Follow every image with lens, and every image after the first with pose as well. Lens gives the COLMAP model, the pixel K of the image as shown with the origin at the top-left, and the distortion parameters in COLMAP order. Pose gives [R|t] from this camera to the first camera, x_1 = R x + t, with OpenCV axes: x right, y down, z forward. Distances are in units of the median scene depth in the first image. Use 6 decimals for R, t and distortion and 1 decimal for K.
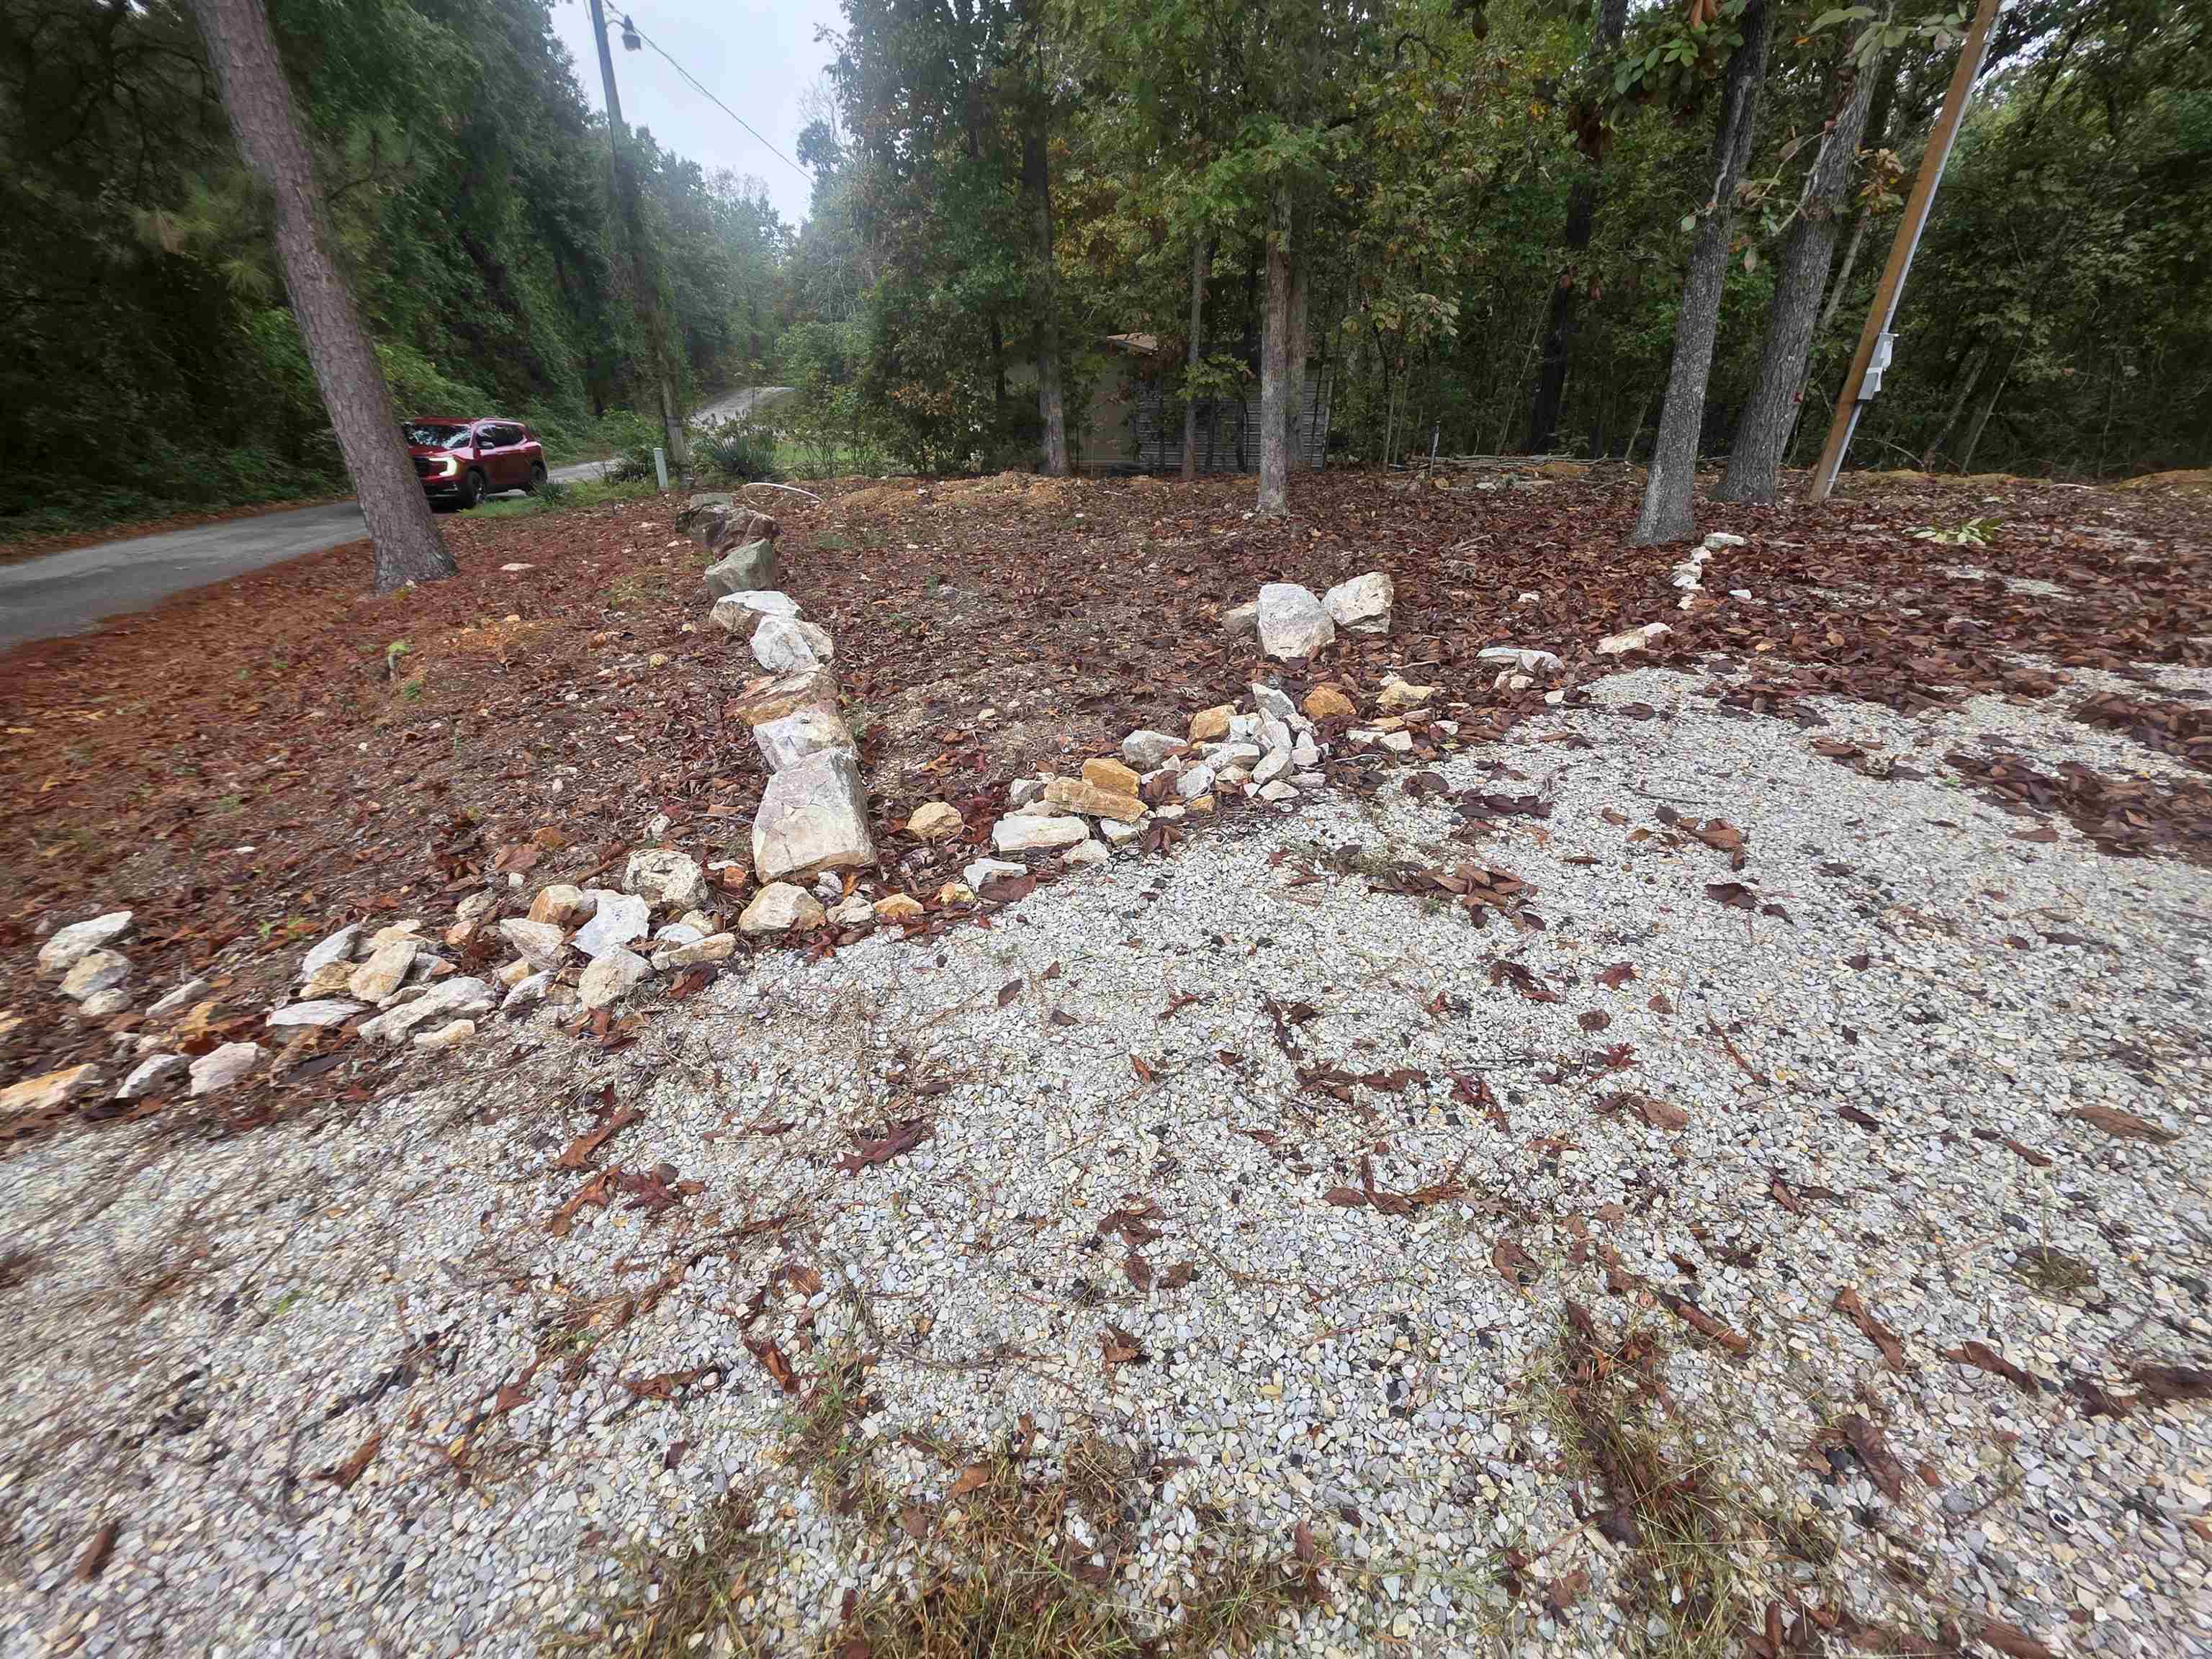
lens RADIAL K [[888.9, 0, 1105.5], [0, 888.9, 824.2], [0, 0, 1]] dist [0.002303, 0.000585]
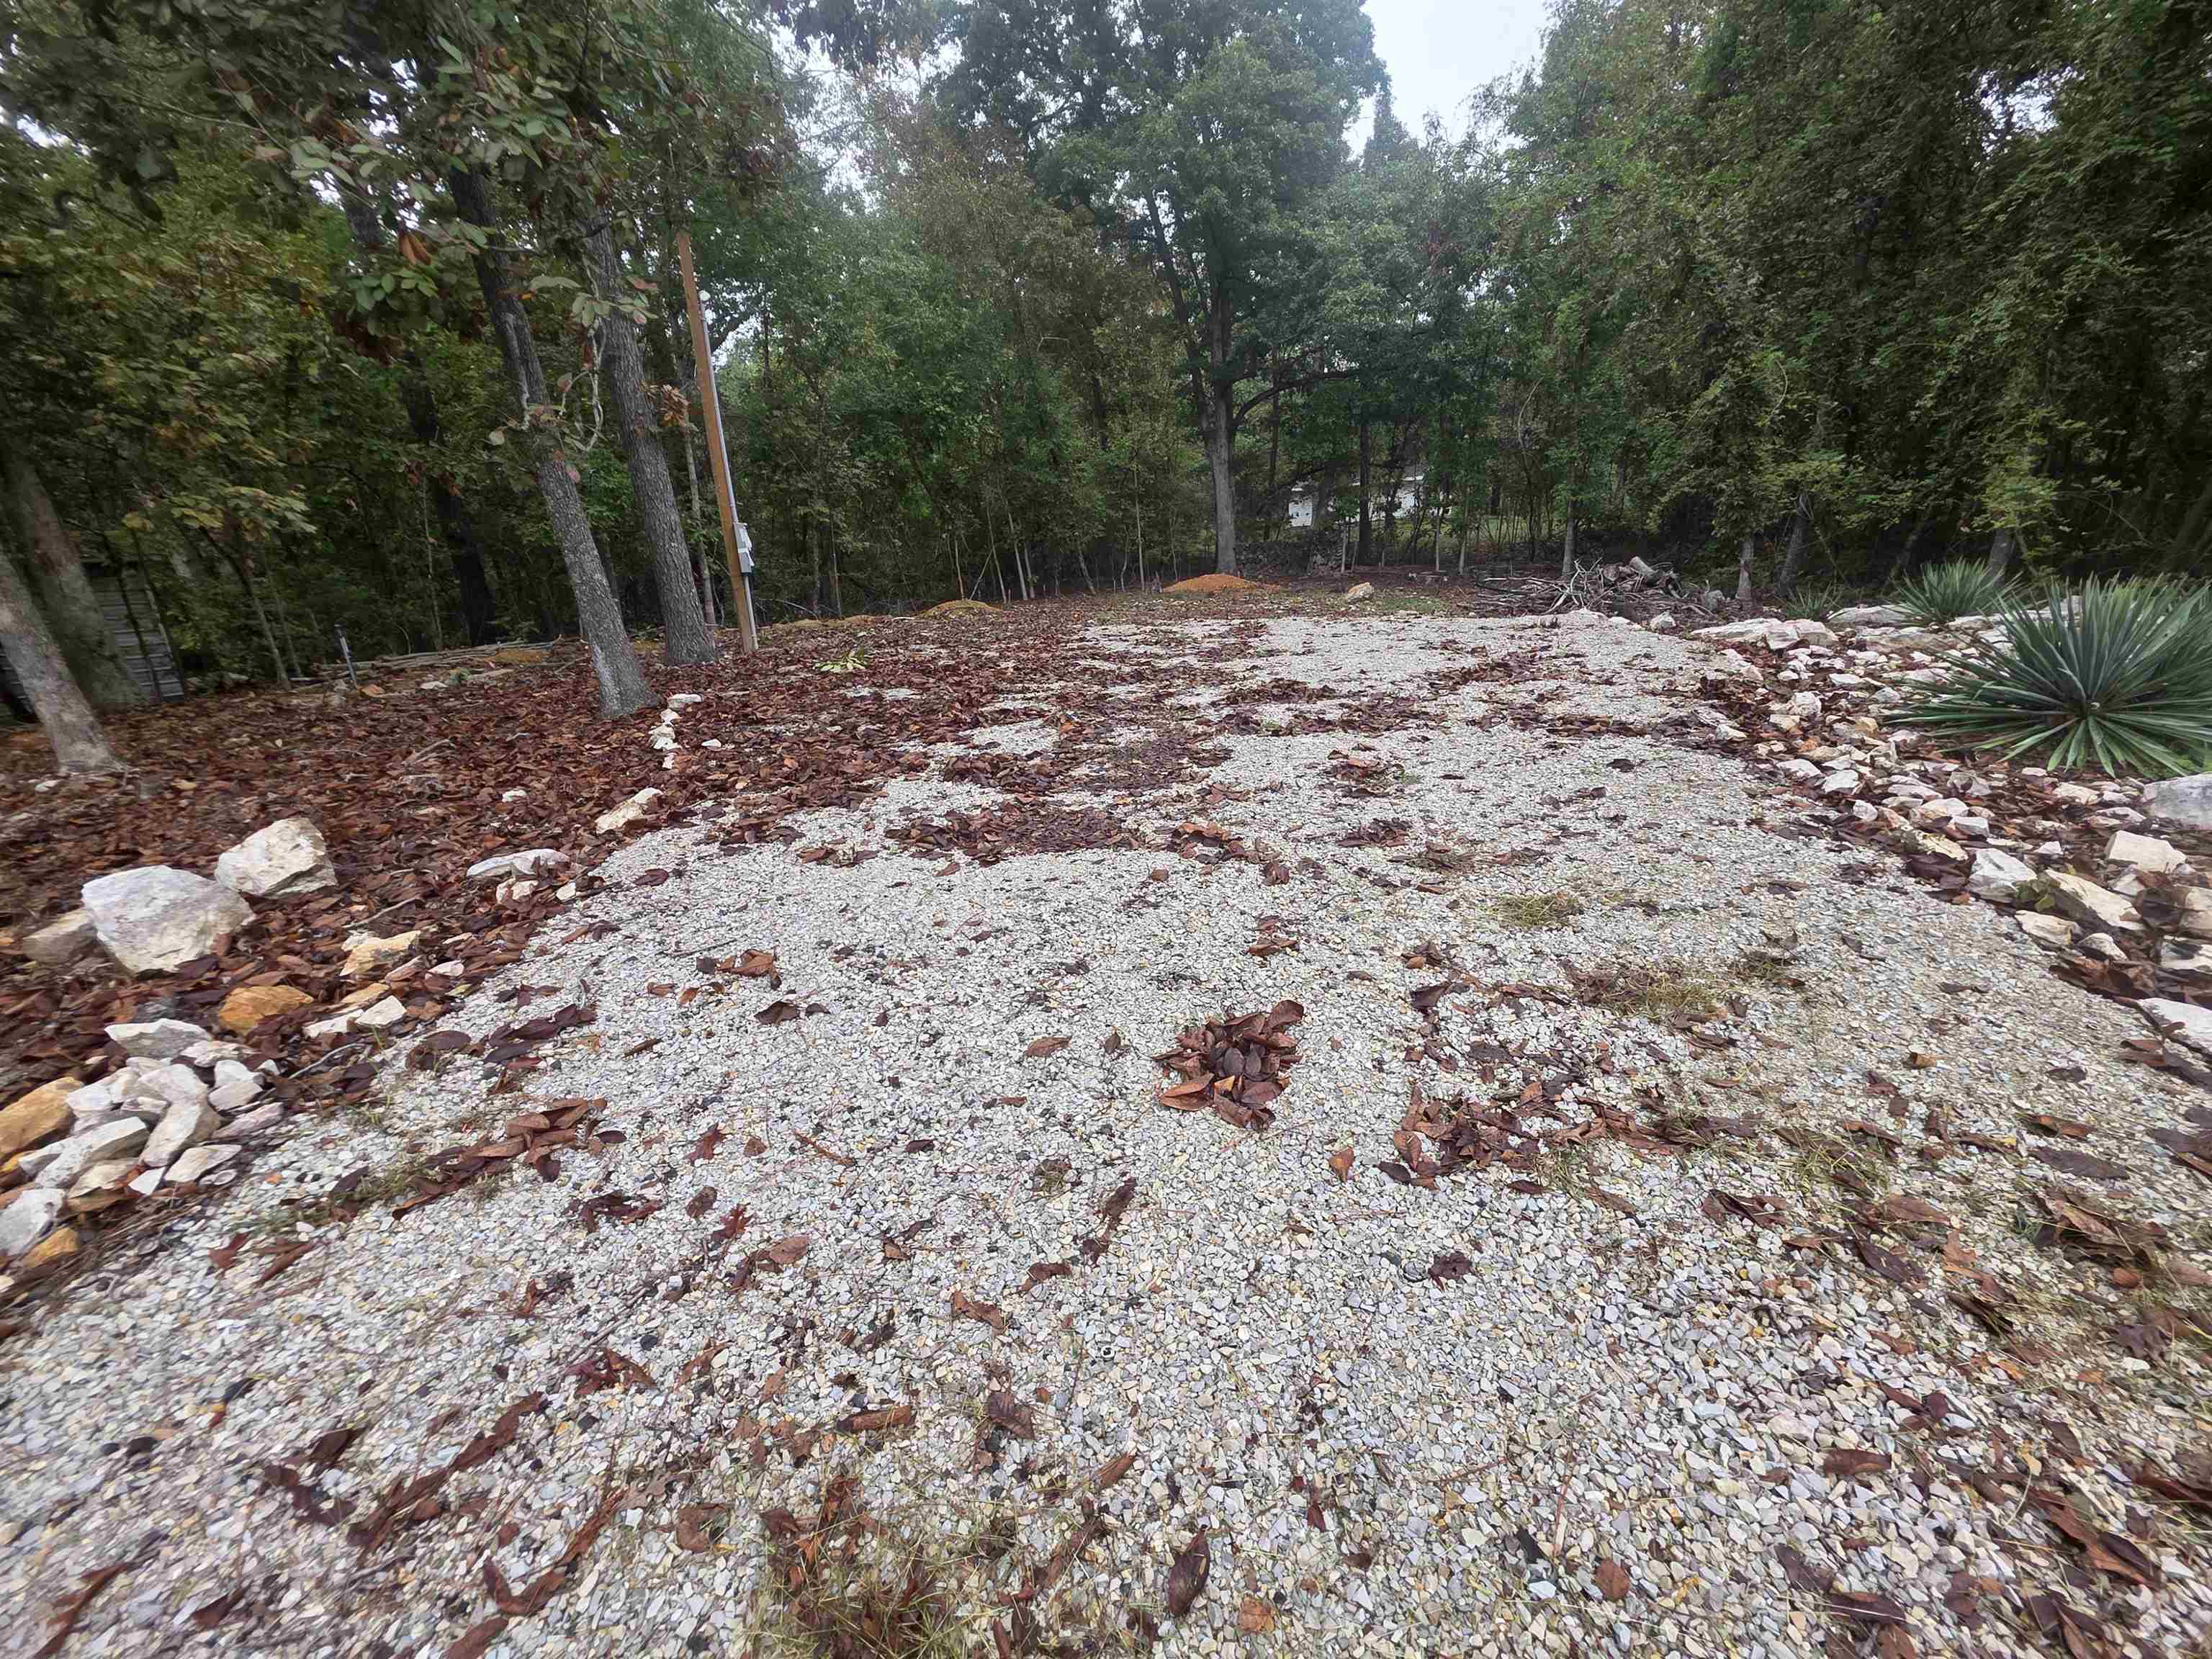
lens RADIAL K [[888.9, 0, 1117.2], [0, 888.9, 827.4], [0, 0, 1]] dist [0.002303, 0.000585]
pose [[0.528911, -0.291886, 0.796904, 0.106163], [0.422398, 0.904968, 0.051118, -0.007106], [-0.736094, 0.309573, 0.601939, -0.039832]]
